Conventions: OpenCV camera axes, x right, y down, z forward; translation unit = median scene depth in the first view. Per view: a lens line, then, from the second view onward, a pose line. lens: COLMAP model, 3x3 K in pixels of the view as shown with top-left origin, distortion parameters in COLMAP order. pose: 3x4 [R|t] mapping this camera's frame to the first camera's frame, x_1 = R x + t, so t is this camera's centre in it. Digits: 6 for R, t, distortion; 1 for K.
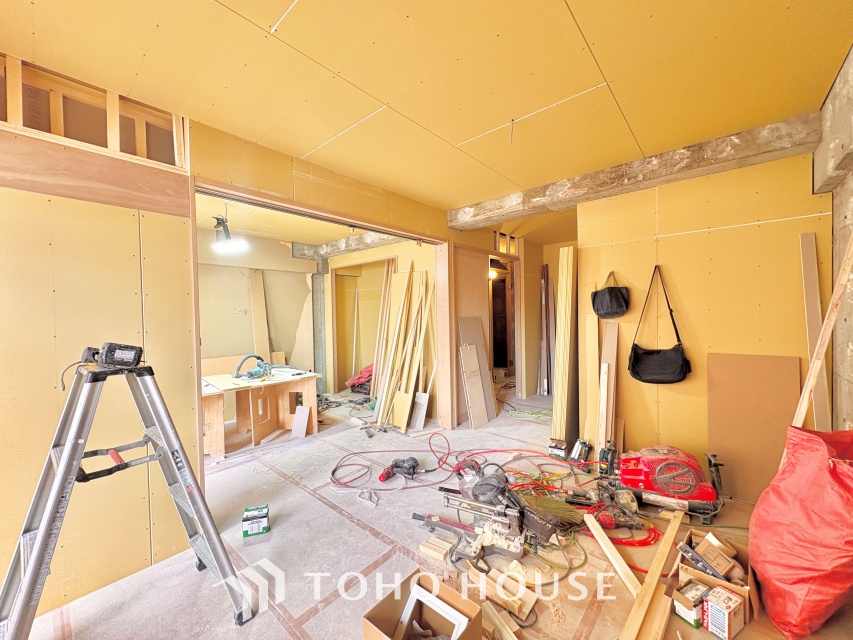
lens RADIAL K [[338.7, 0, 427.0], [0, 338.7, 321.0], [0, 0, 1]] dist [-0.000046, 0.000084]
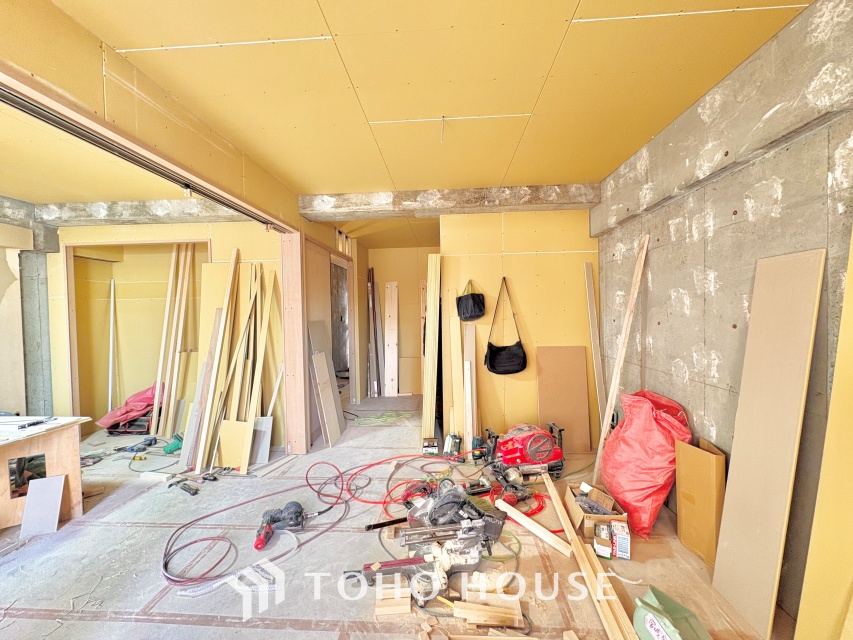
lens RADIAL K [[338.7, 0, 427.1], [0, 338.7, 320.8], [0, 0, 1]] dist [-0.000046, 0.000084]
pose [[0.793081, -0.009353, 0.609044, -0.252981], [0.014359, 0.999891, -0.003343, -0.006172], [-0.608947, 0.011397, 0.793129, 0.180082]]
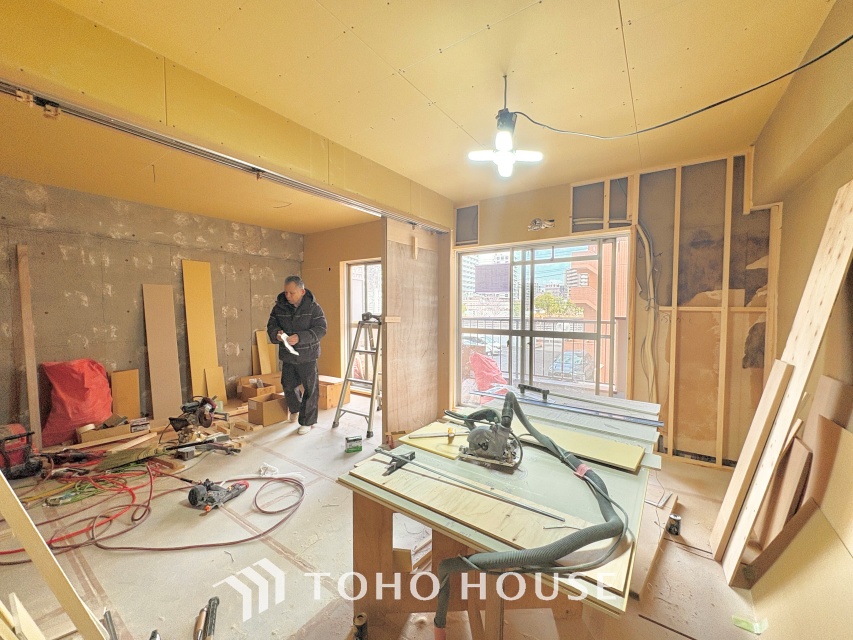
lens RADIAL K [[338.7, 0, 427.2], [0, 338.7, 320.7], [0, 0, 1]] dist [-0.000046, 0.000084]
pose [[-0.993938, 0.025206, -0.107017, -0.468685], [0.018259, 0.997692, 0.065405, -0.019421], [0.108419, 0.063054, -0.992104, 1.701130]]
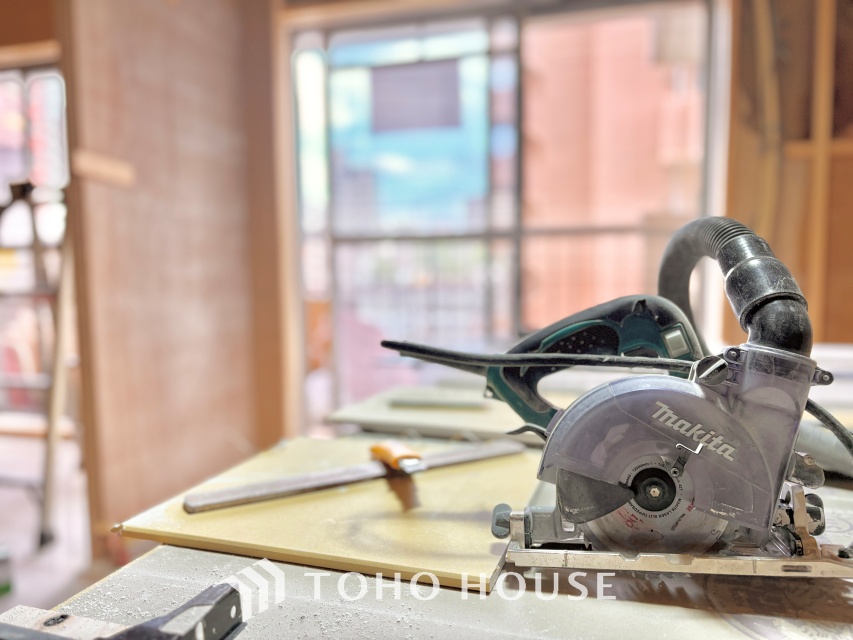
lens RADIAL K [[661.2, 0, 430.8], [0, 661.2, 319.5], [0, 0, 1]] dist [-0.008807, -0.003653]
pose [[-0.901825, 0.067776, -0.426752, -0.479271], [0.022475, 0.993642, 0.110316, 0.127914], [0.431516, 0.089894, -0.897615, 1.369902]]
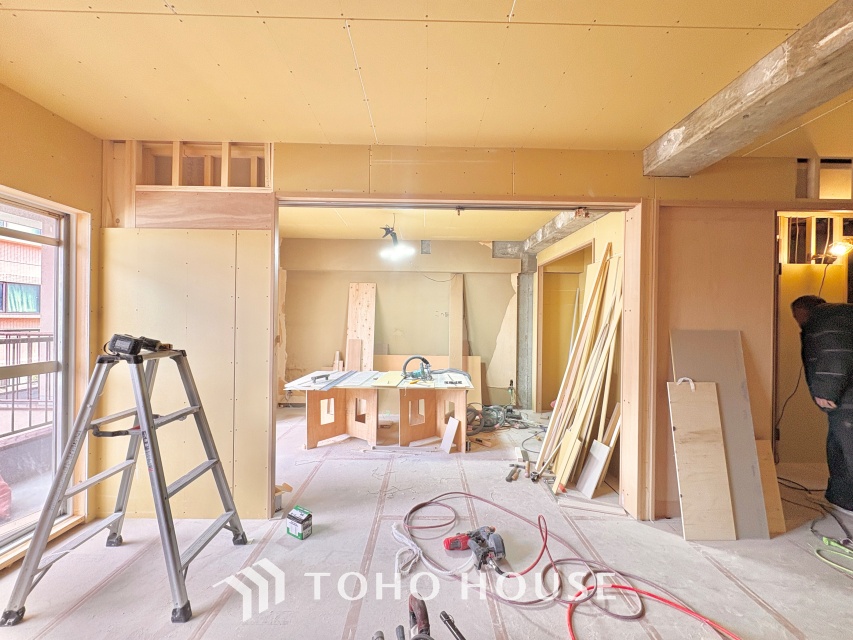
lens RADIAL K [[338.7, 0, 426.9], [0, 338.7, 320.4], [0, 0, 1]] dist [-0.000046, 0.000084]
pose [[0.663593, 0.028839, -0.747538, 0.327429], [-0.039956, 0.999197, 0.003078, -0.015736], [0.747026, 0.027826, 0.664212, 0.416478]]
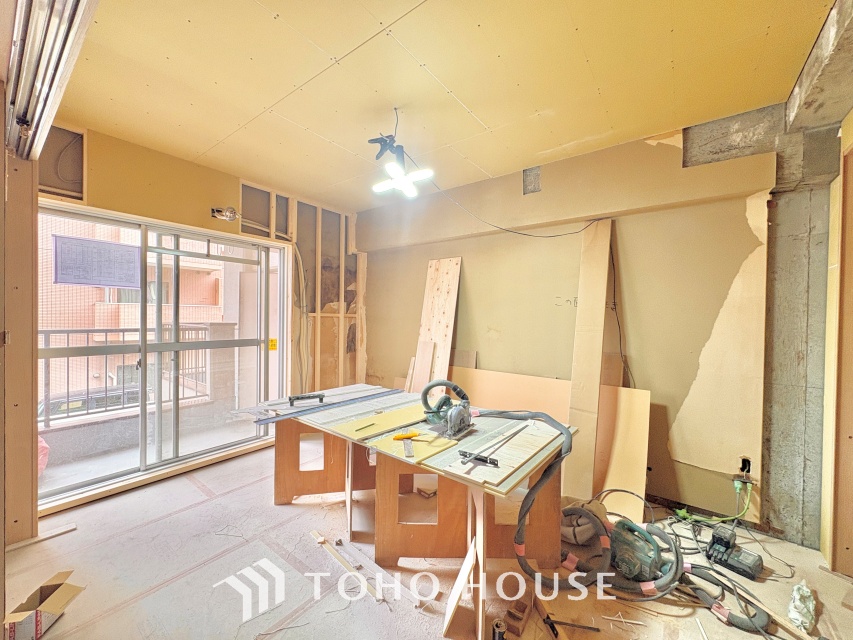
lens RADIAL K [[338.7, 0, 427.2], [0, 338.7, 320.1], [0, 0, 1]] dist [-0.000046, 0.000084]
pose [[0.068085, 0.032833, -0.997139, -0.009150], [-0.034206, 0.998948, 0.030556, -0.010029], [0.997093, 0.032028, 0.069137, 1.151602]]
